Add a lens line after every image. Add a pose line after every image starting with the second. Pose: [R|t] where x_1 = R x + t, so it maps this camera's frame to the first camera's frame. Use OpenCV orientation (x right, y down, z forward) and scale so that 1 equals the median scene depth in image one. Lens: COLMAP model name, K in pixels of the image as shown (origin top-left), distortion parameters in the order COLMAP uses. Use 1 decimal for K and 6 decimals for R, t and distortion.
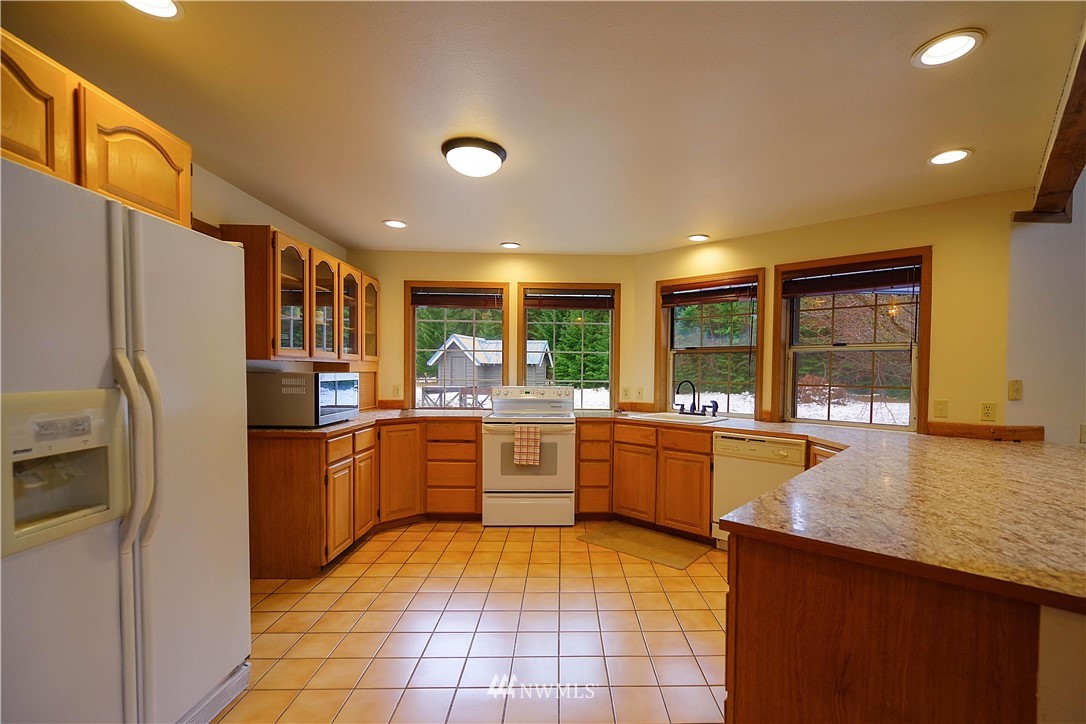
lens RADIAL K [[471.4, 0, 575.9], [0, 471.4, 383.4], [0, 0, 1]] dist [-0.001576, -0.000528]
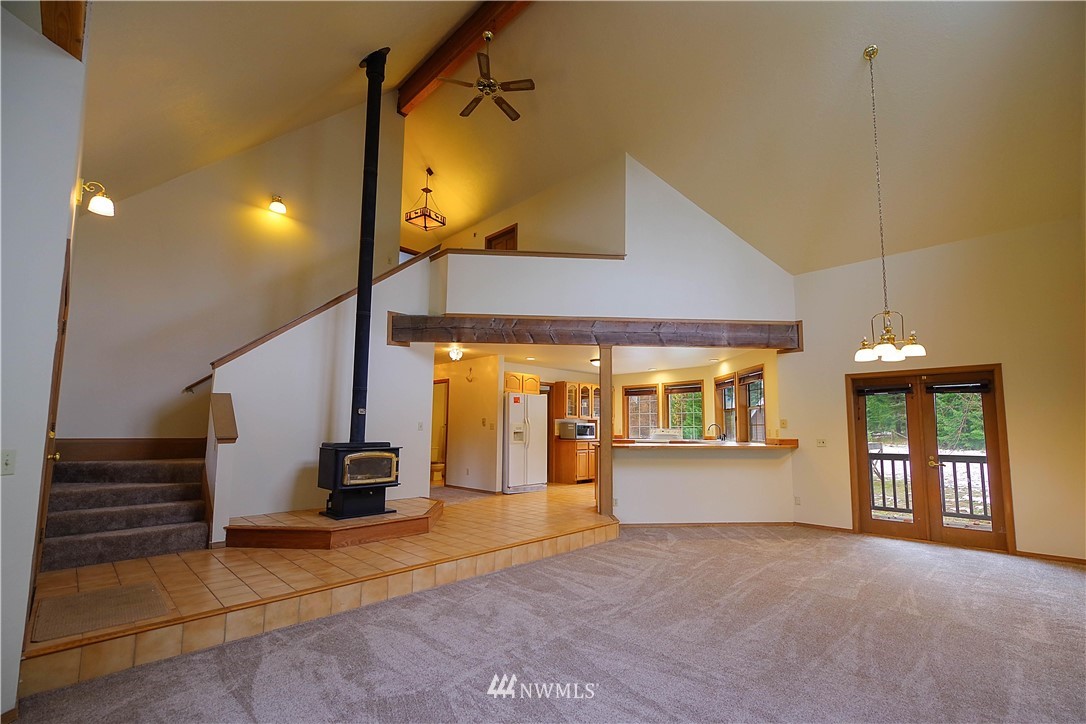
lens RADIAL K [[471.4, 0, 575.9], [0, 471.4, 383.4], [0, 0, 1]] dist [-0.001576, -0.000528]
pose [[0.709214, -0.080242, -0.700412, 1.366503], [-0.010553, 0.992182, -0.124355, 0.087787], [0.704915, 0.095586, 0.702822, -1.036163]]
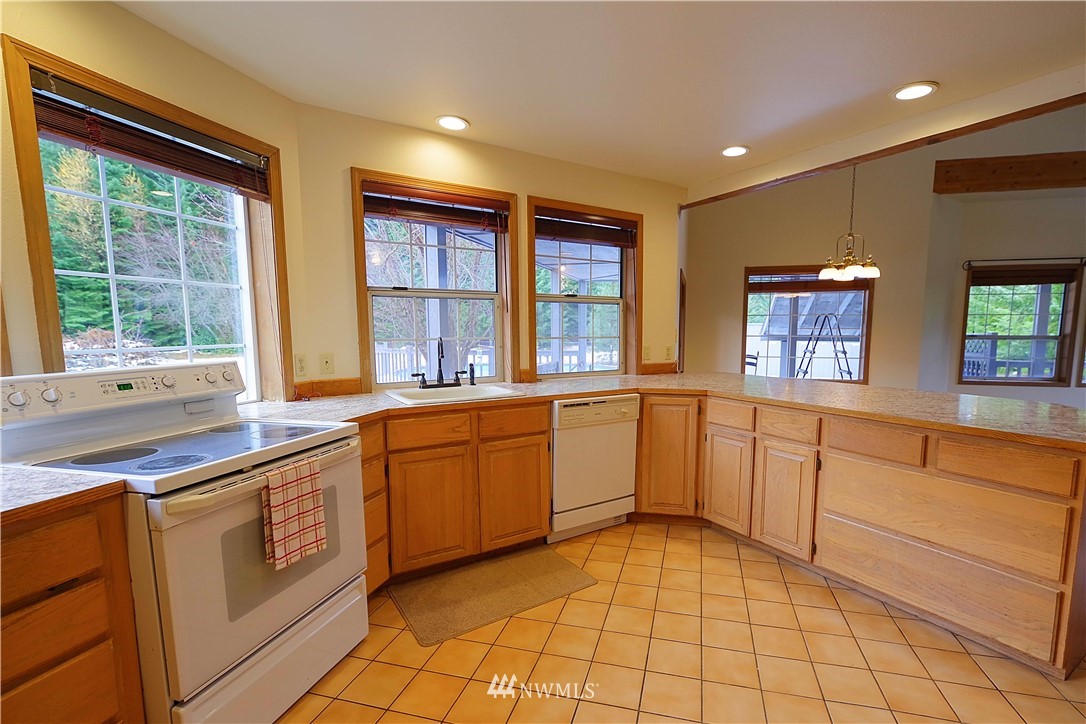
lens RADIAL K [[500.8, 0, 575.7], [0, 500.8, 383.1], [0, 0, 1]] dist [-0.000845, -0.000629]
pose [[0.274298, -0.120791, 0.954028, -0.418984], [0.028254, 0.992664, 0.117559, -0.021048], [-0.961230, -0.005291, 0.275699, 0.639870]]
